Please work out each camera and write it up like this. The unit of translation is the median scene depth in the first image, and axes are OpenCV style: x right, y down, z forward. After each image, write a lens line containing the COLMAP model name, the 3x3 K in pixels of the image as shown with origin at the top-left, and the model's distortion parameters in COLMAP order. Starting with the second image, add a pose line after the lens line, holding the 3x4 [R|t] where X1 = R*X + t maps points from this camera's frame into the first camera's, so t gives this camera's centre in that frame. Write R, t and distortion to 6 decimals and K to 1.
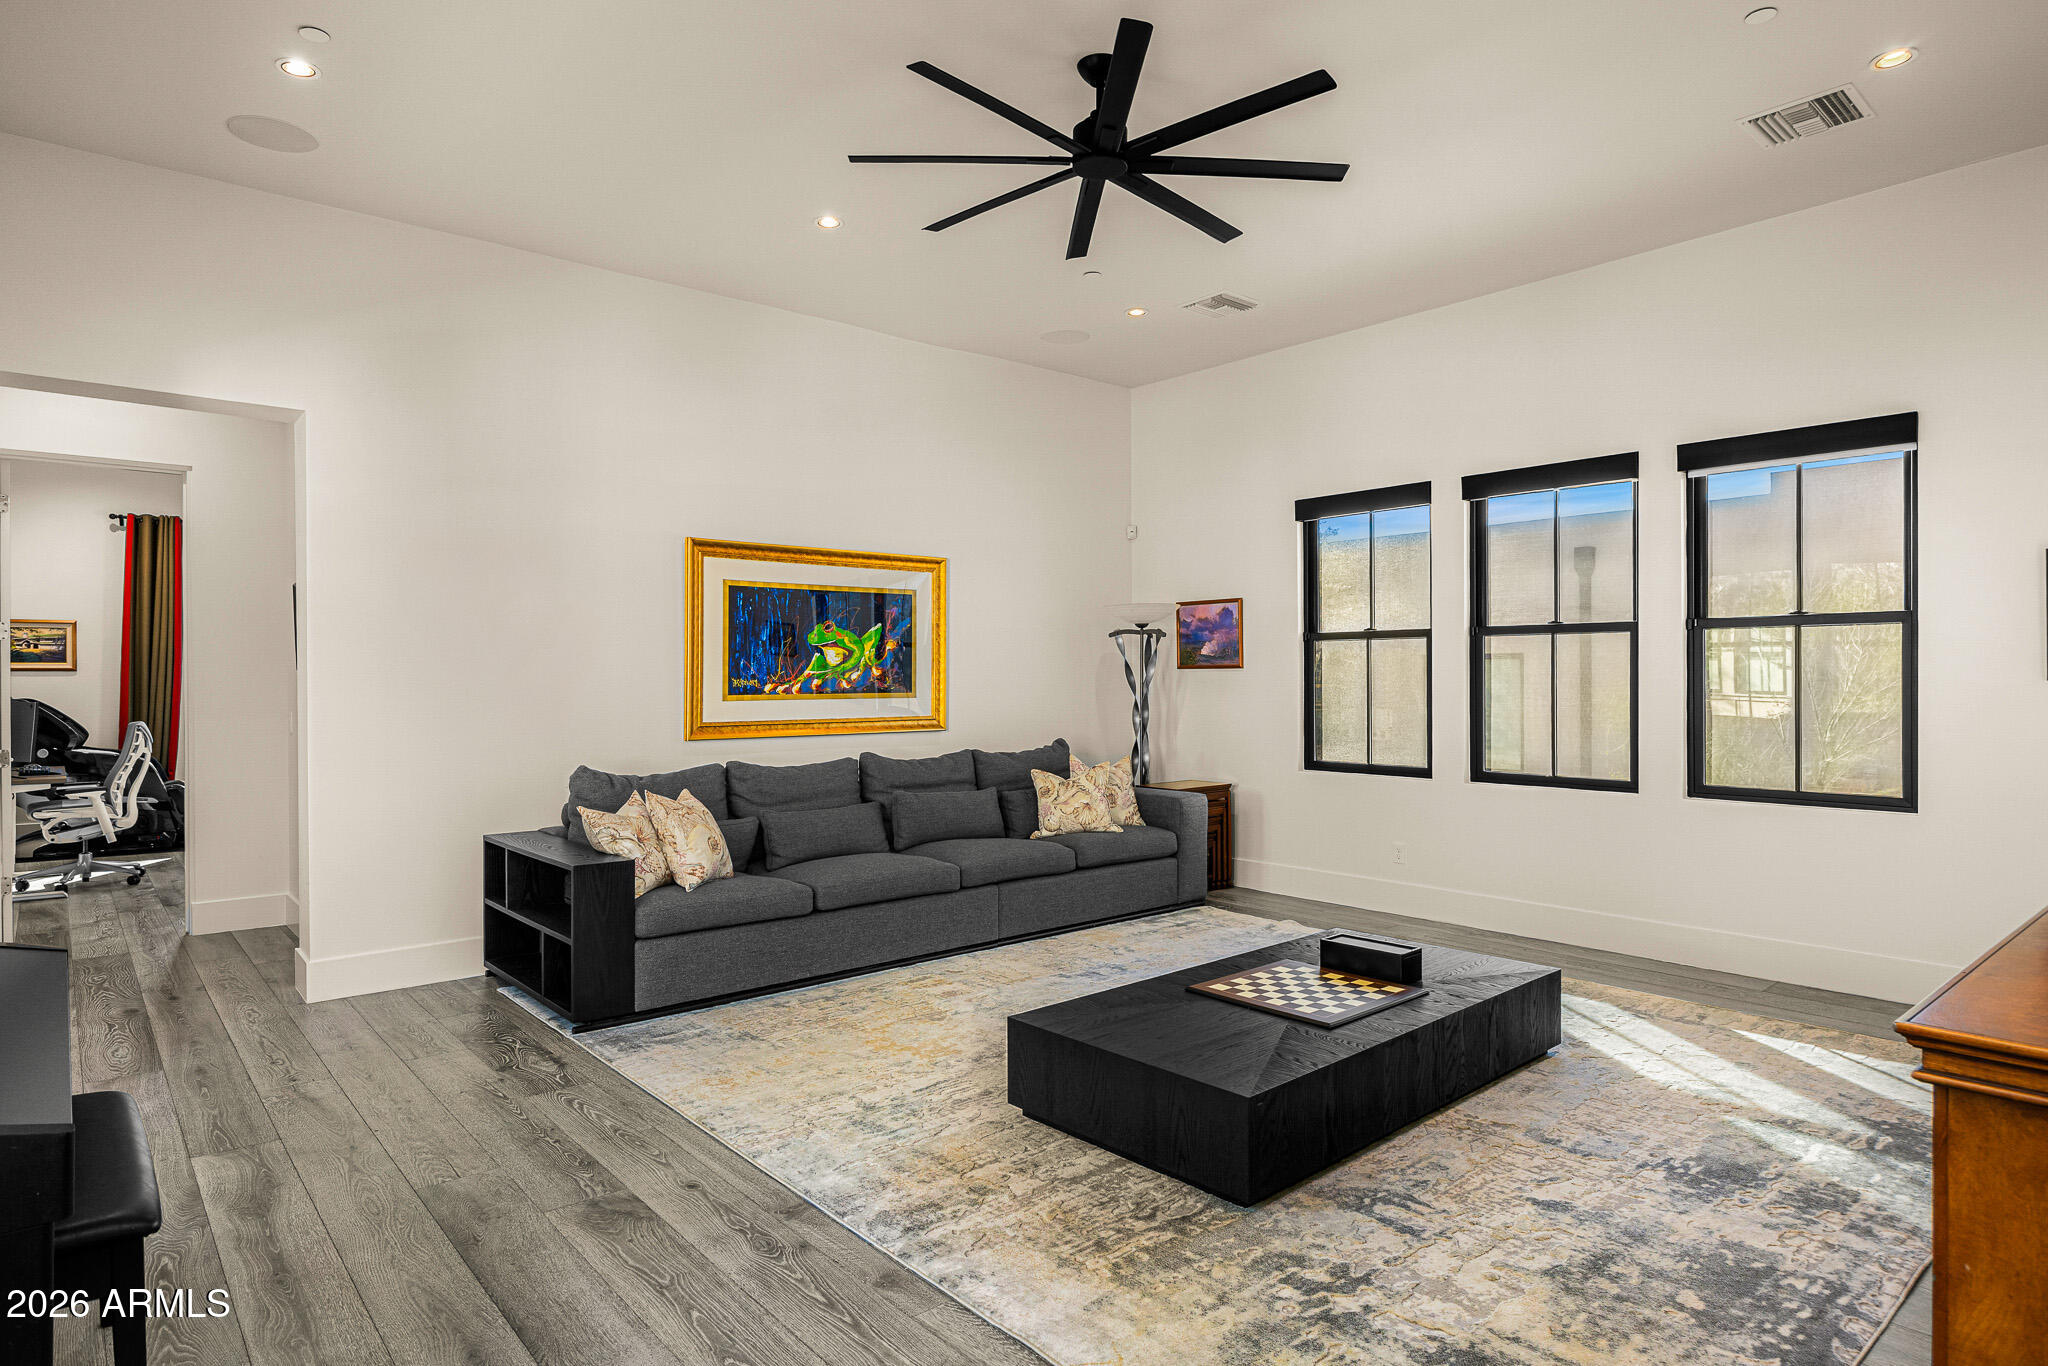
lens RADIAL K [[1117.3, 0, 1024.0], [0, 1117.3, 683.0], [0, 0, 1]] dist [0.001457, 0.000015]
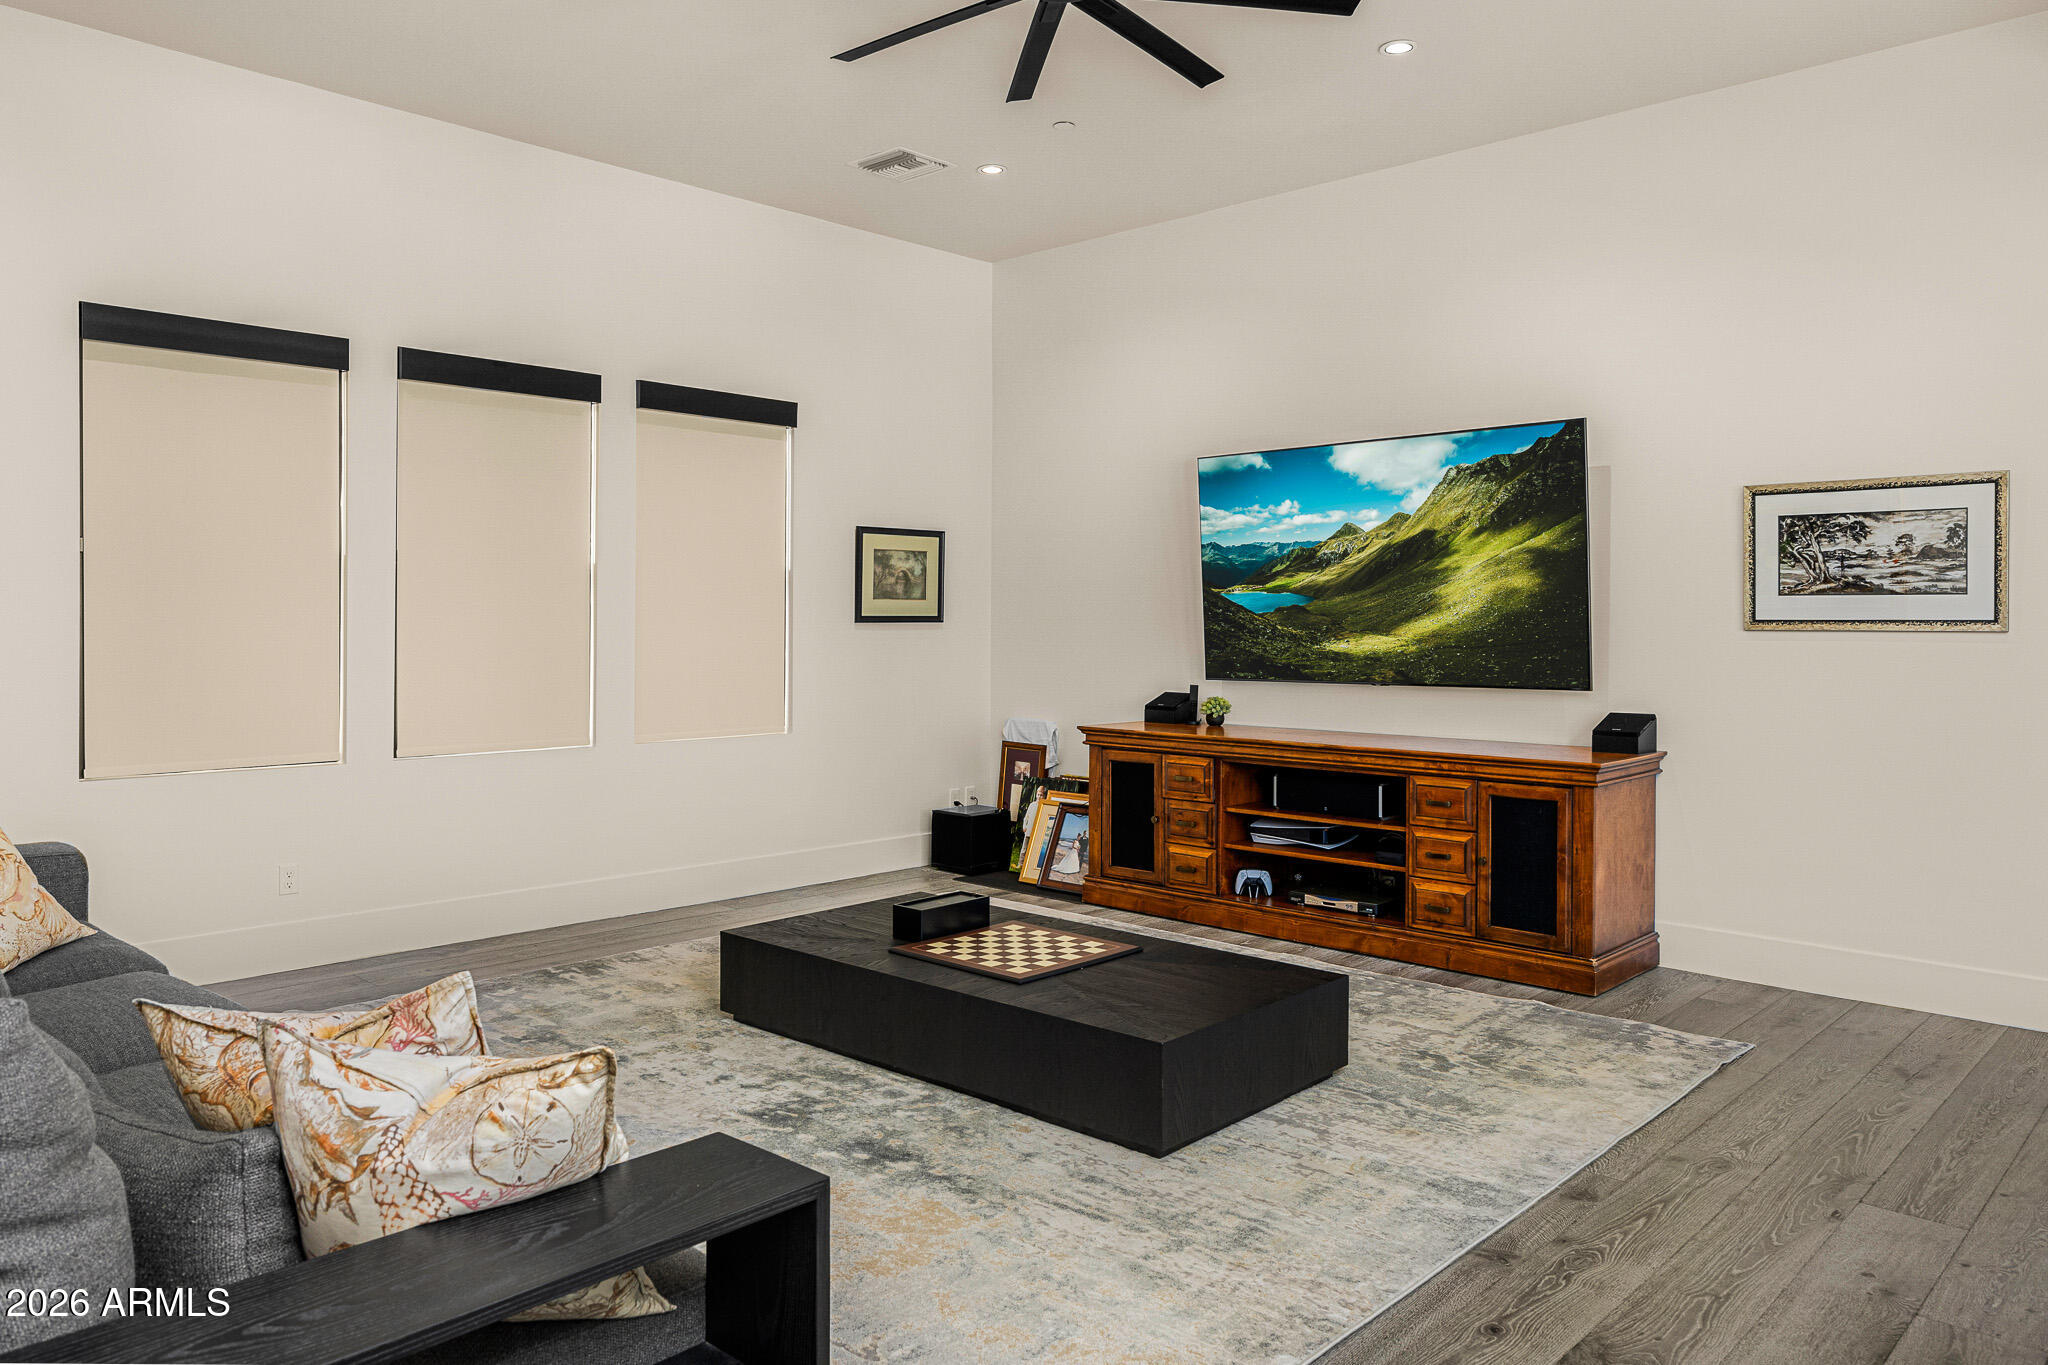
lens RADIAL K [[1410.5, 0, 1023.7], [0, 1410.5, 628.2], [0, 0, 1]] dist [-0.002185, -0.002069]
pose [[-0.093570, -0.001648, 0.995611, -0.534944], [0.003613, 0.999991, 0.001995, 0.002261], [-0.995606, 0.003784, -0.093563, 0.638818]]
